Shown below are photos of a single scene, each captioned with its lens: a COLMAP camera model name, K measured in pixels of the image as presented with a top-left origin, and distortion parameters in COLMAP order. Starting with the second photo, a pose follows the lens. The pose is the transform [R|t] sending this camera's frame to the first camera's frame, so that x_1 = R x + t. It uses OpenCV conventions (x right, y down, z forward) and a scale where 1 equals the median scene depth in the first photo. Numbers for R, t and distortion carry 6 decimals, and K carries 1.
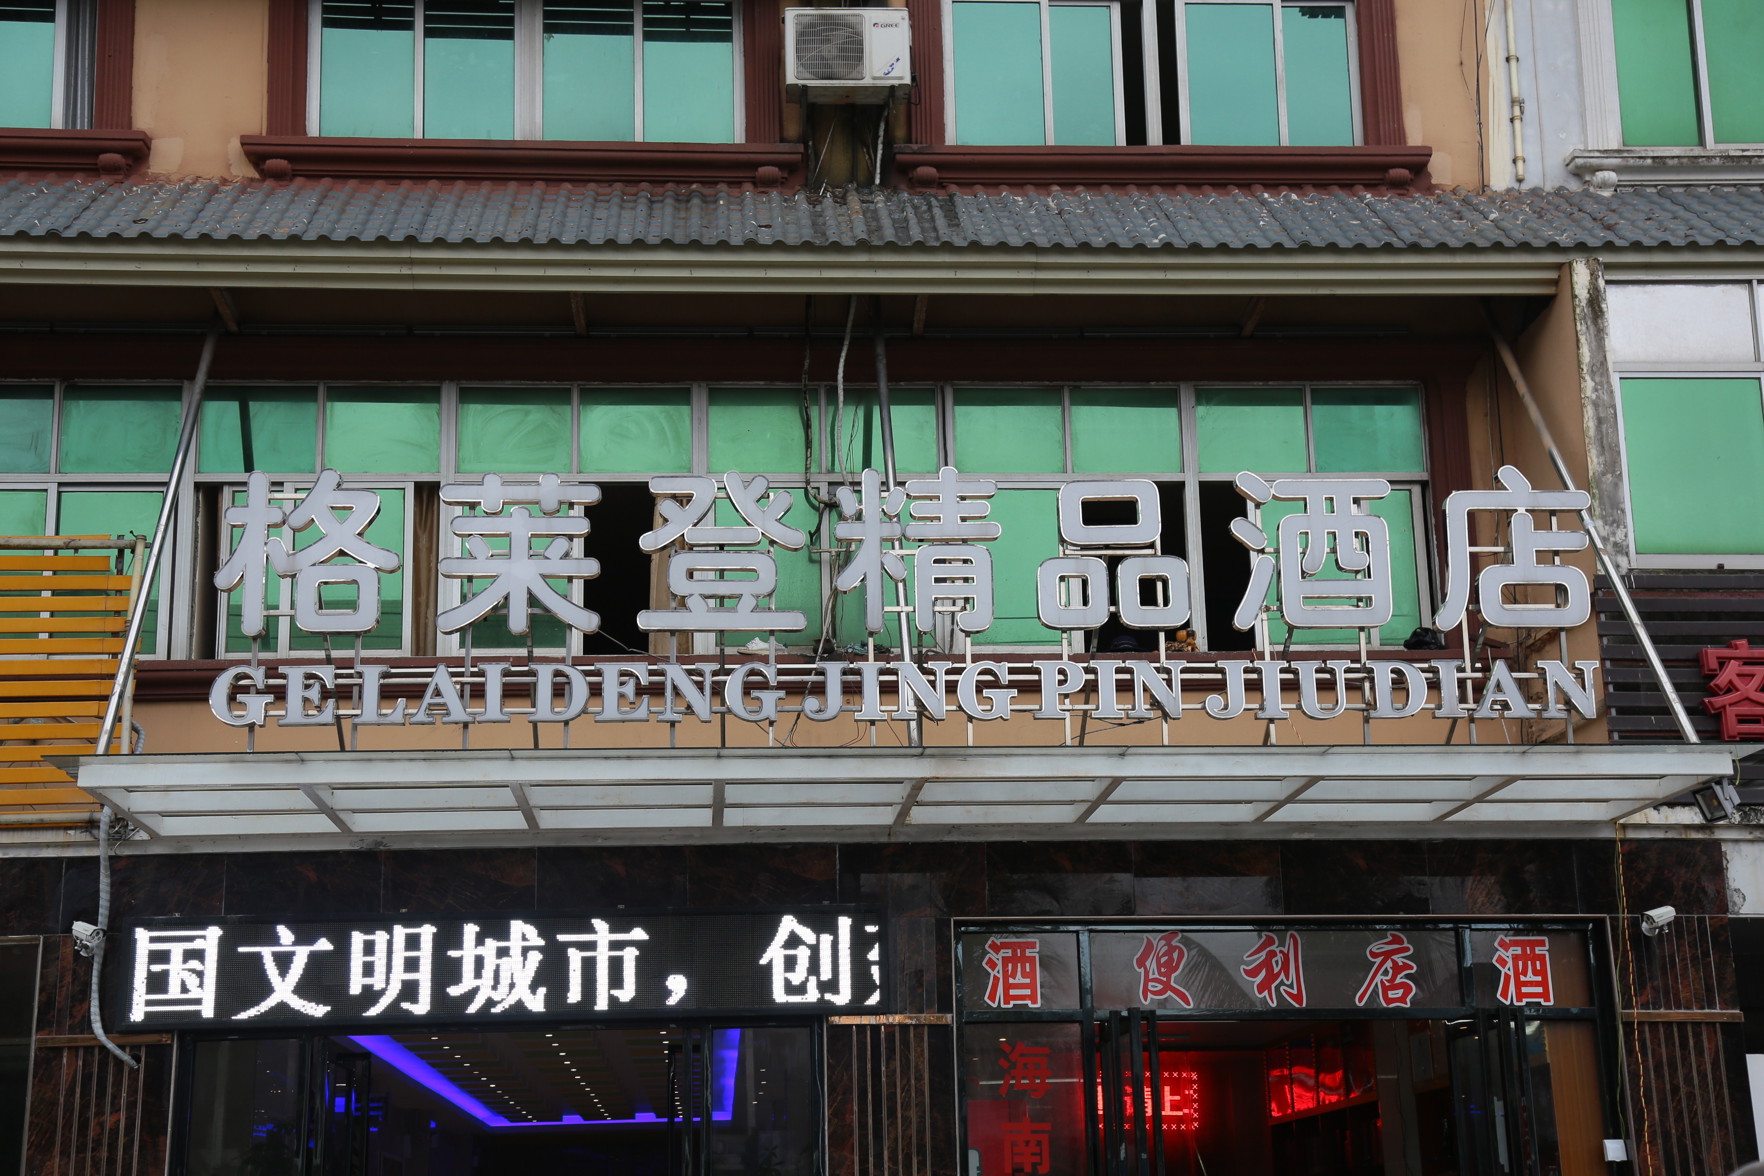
lens RADIAL K [[2586.6, 0, 882.0], [0, 2586.6, 588.0], [0, 0, 1]] dist [0.210706, -0.007500]
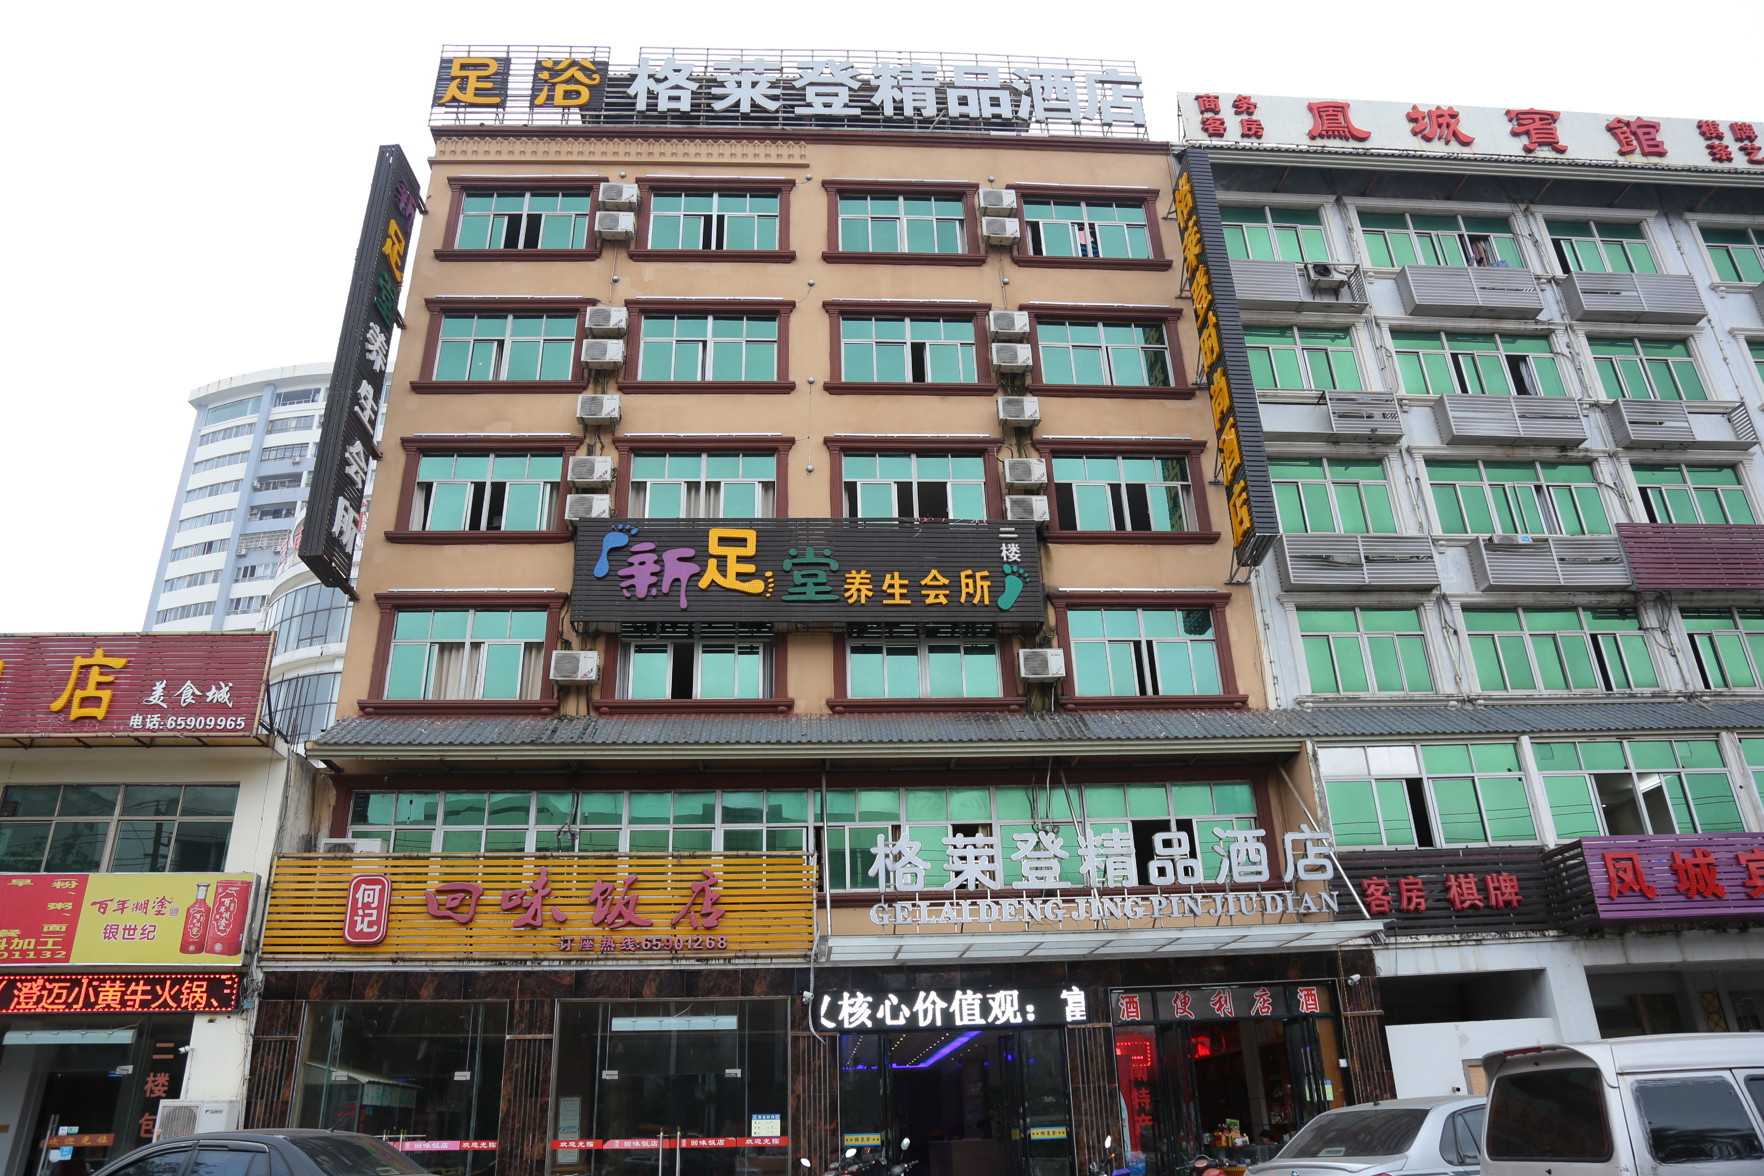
lens RADIAL K [[1220.5, 0, 882.0], [0, 1220.5, 588.0], [0, 0, 1]] dist [-0.106757, 0.069716]
pose [[0.999900, -0.011918, -0.007584, -0.185067], [0.010392, 0.984223, -0.176627, -0.062815], [0.009569, 0.176531, 0.984249, -0.313845]]
